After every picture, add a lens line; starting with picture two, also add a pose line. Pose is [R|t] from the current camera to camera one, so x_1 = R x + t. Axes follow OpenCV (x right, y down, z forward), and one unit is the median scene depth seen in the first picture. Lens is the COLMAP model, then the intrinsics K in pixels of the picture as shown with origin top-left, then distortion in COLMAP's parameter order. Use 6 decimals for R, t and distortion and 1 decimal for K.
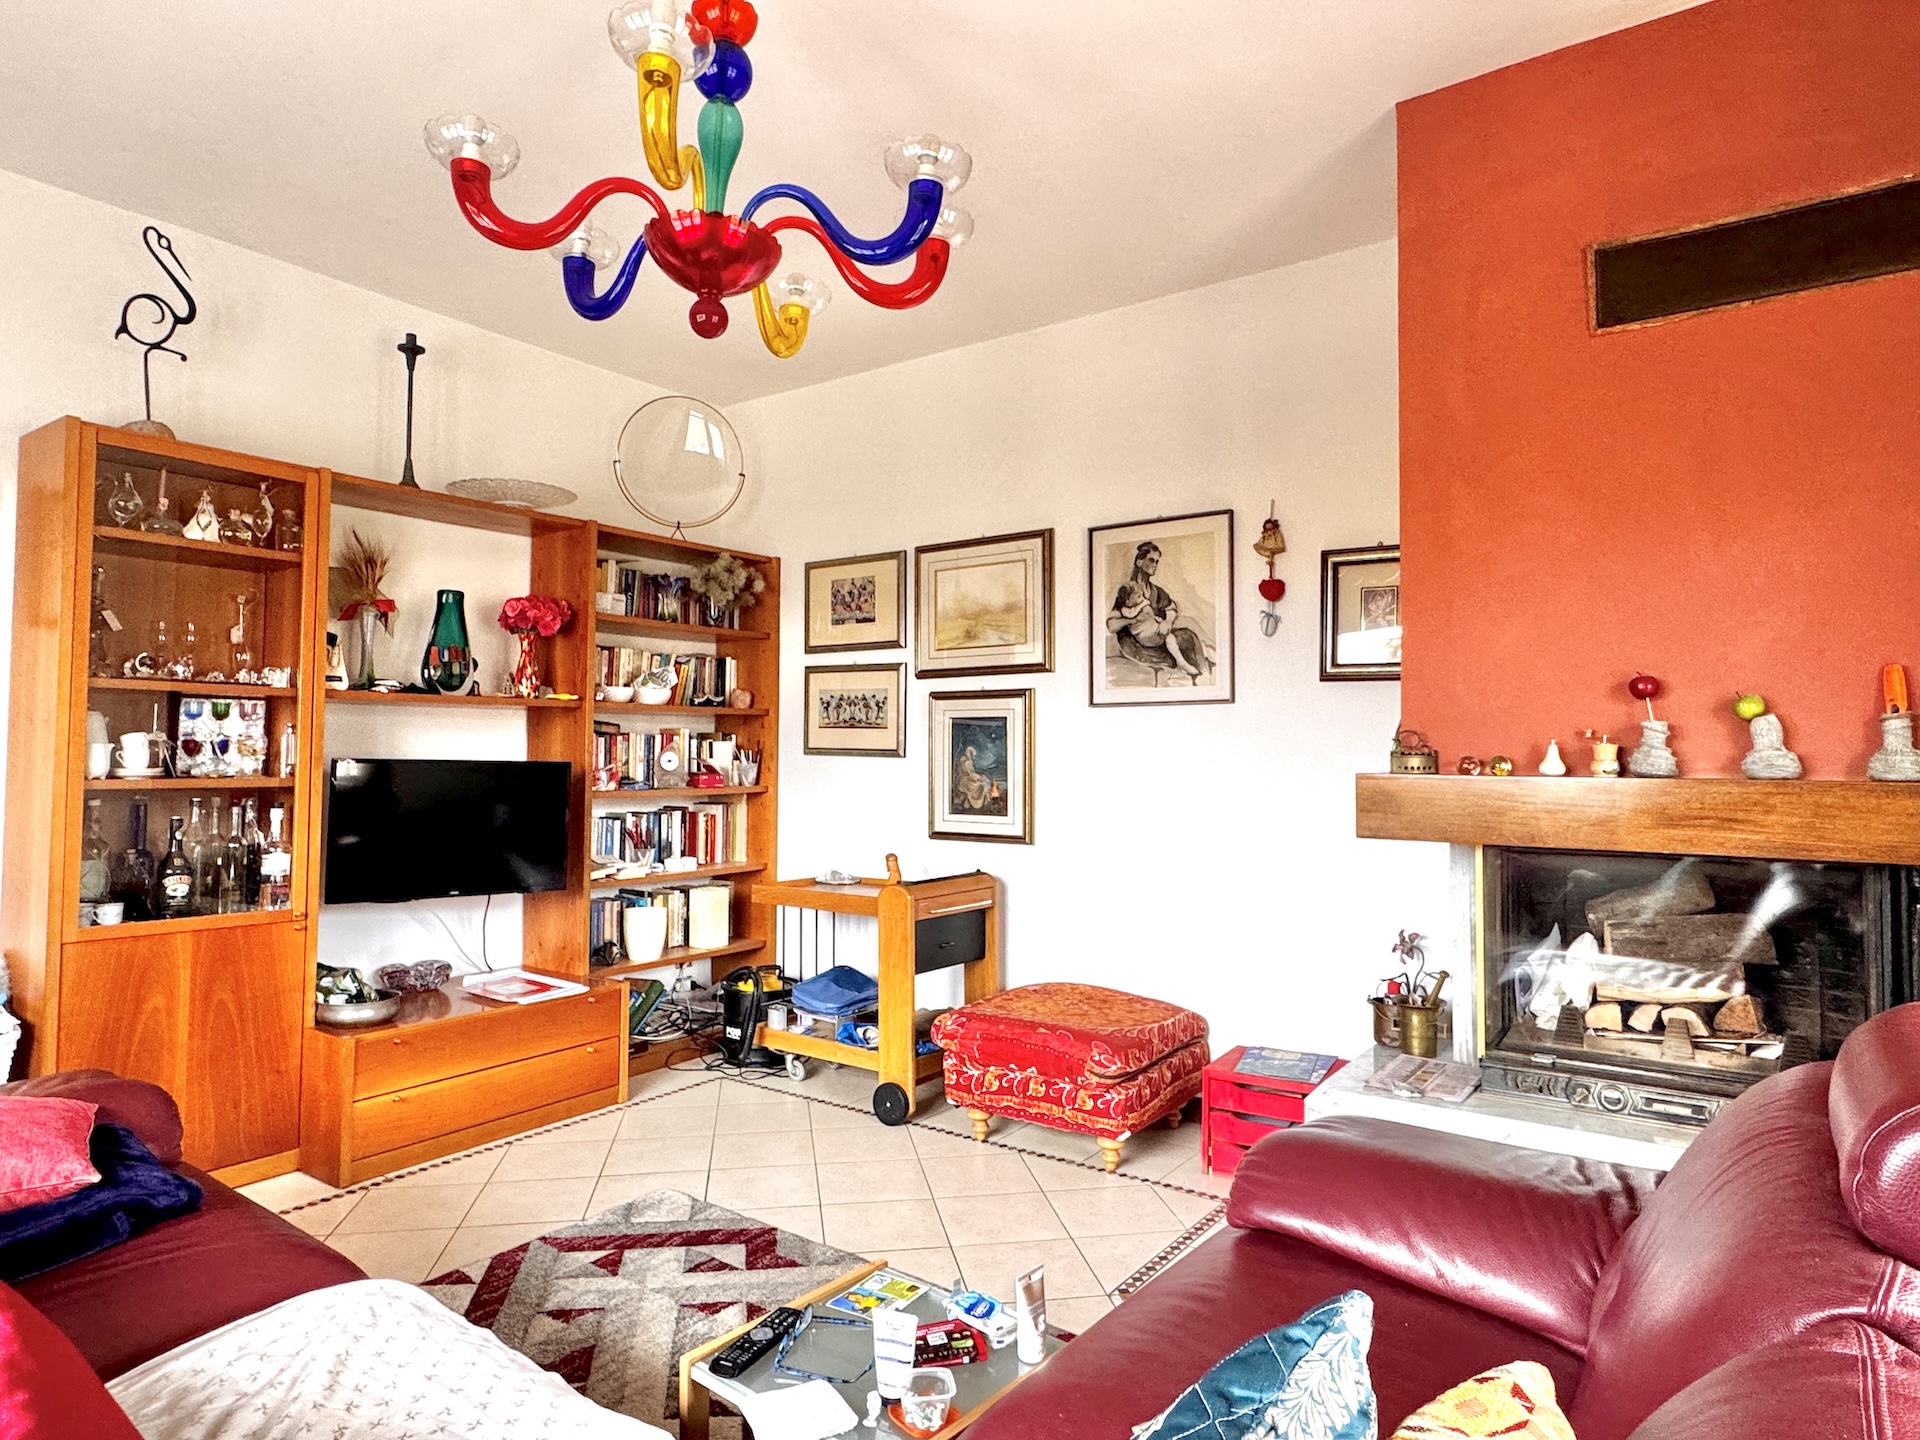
lens RADIAL K [[1164.9, 0, 961.9], [0, 1164.9, 720.5], [0, 0, 1]] dist [0.002411, 0.000423]
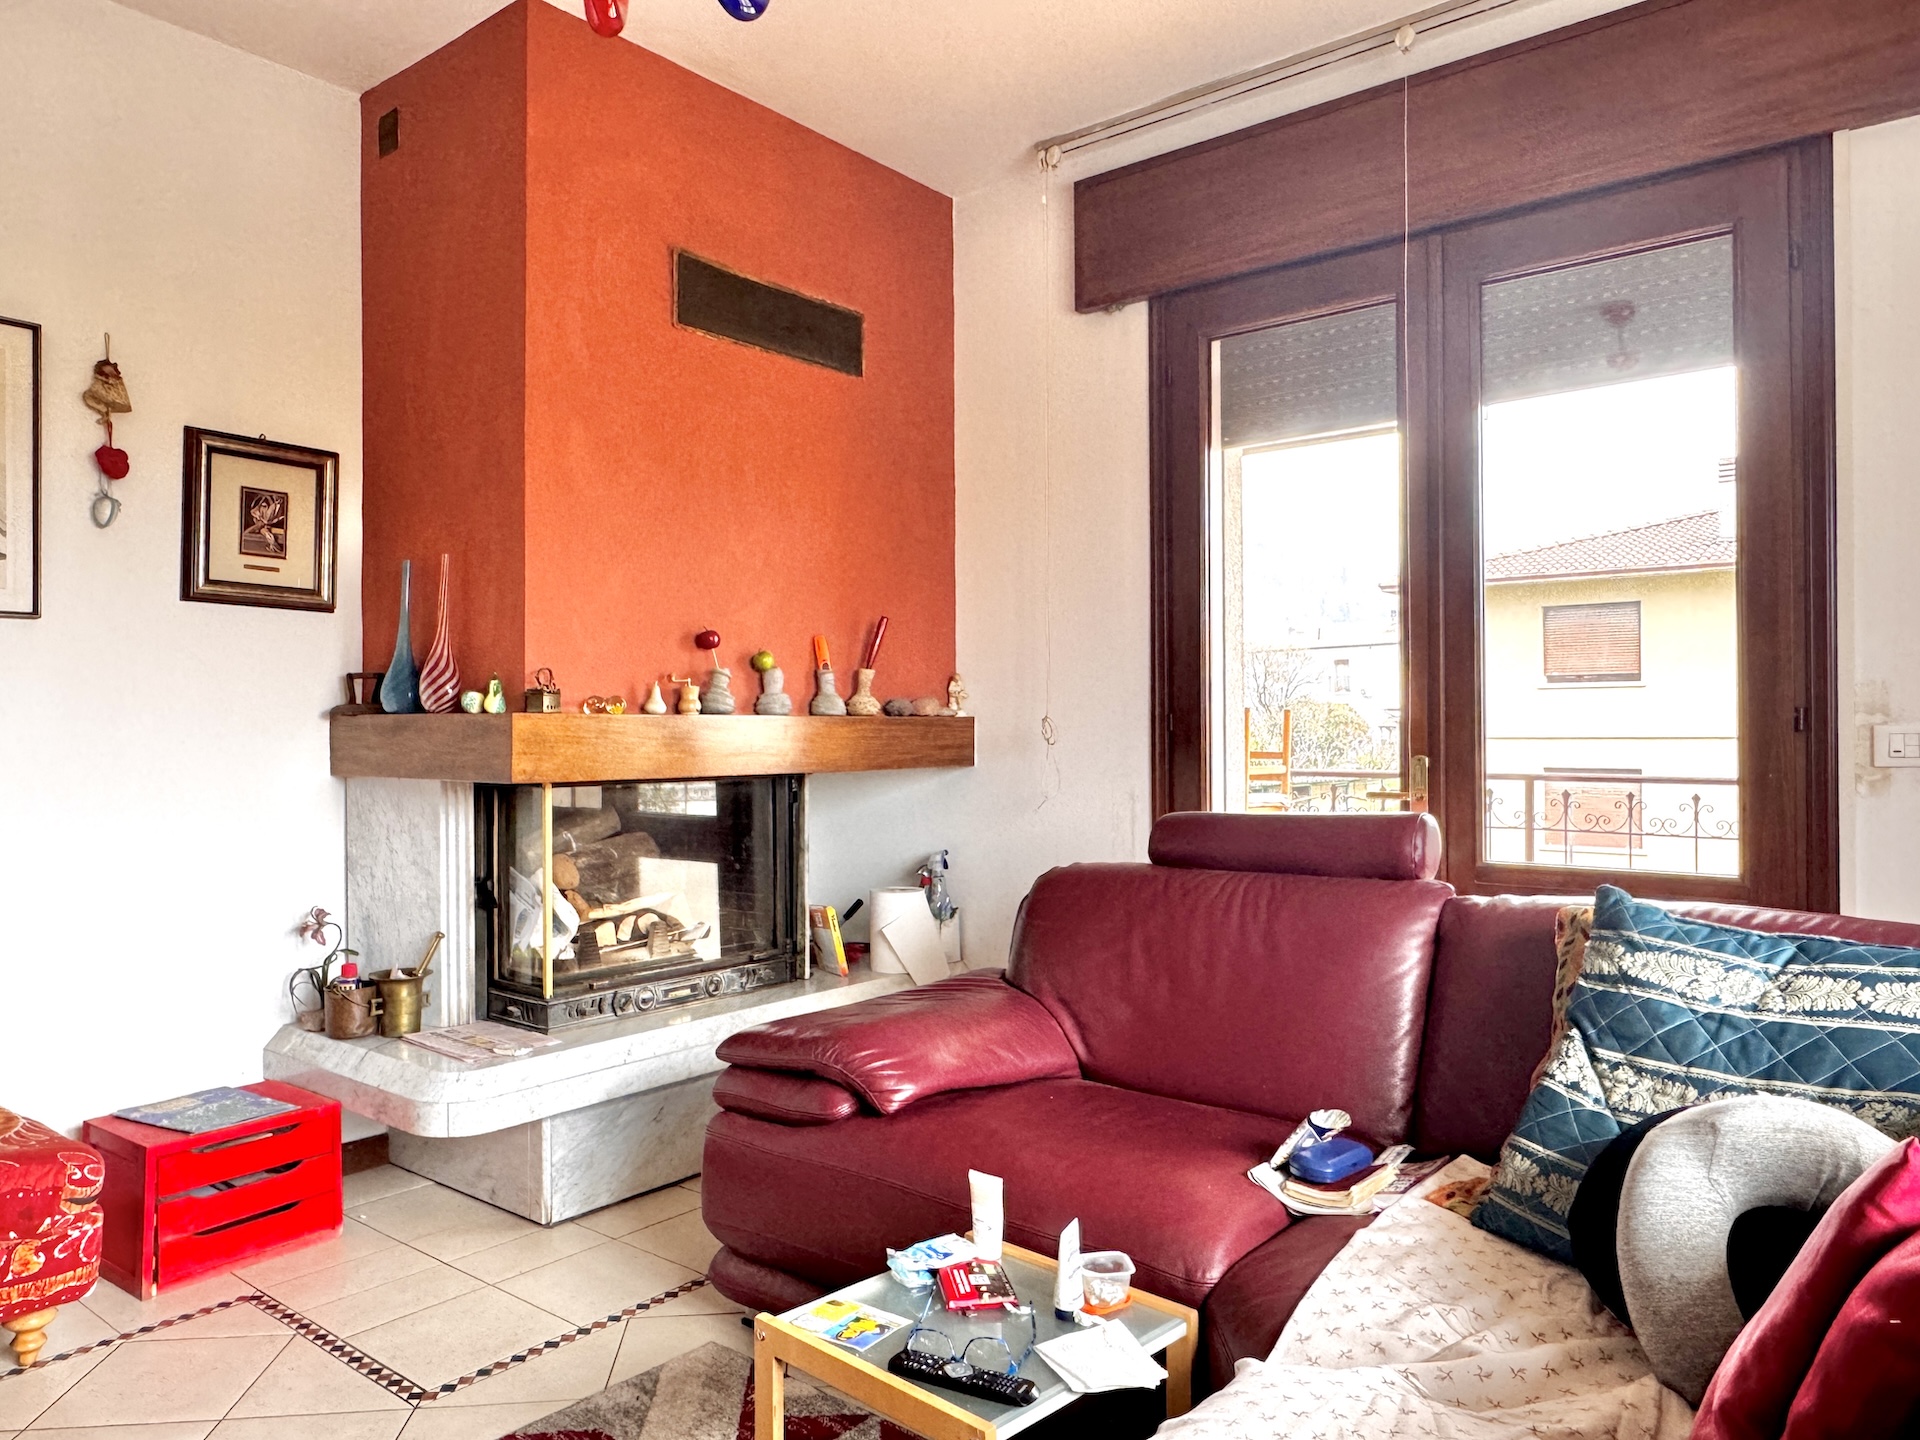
lens RADIAL K [[1338.3, 0, 961.3], [0, 1338.3, 715.5], [0, 0, 1]] dist [0.009873, 0.003652]
pose [[0.061519, 0.003887, 0.998098, -0.715049], [-0.022366, 0.999747, -0.002515, 0.043480], [-0.997855, -0.022169, 0.061590, 0.607821]]
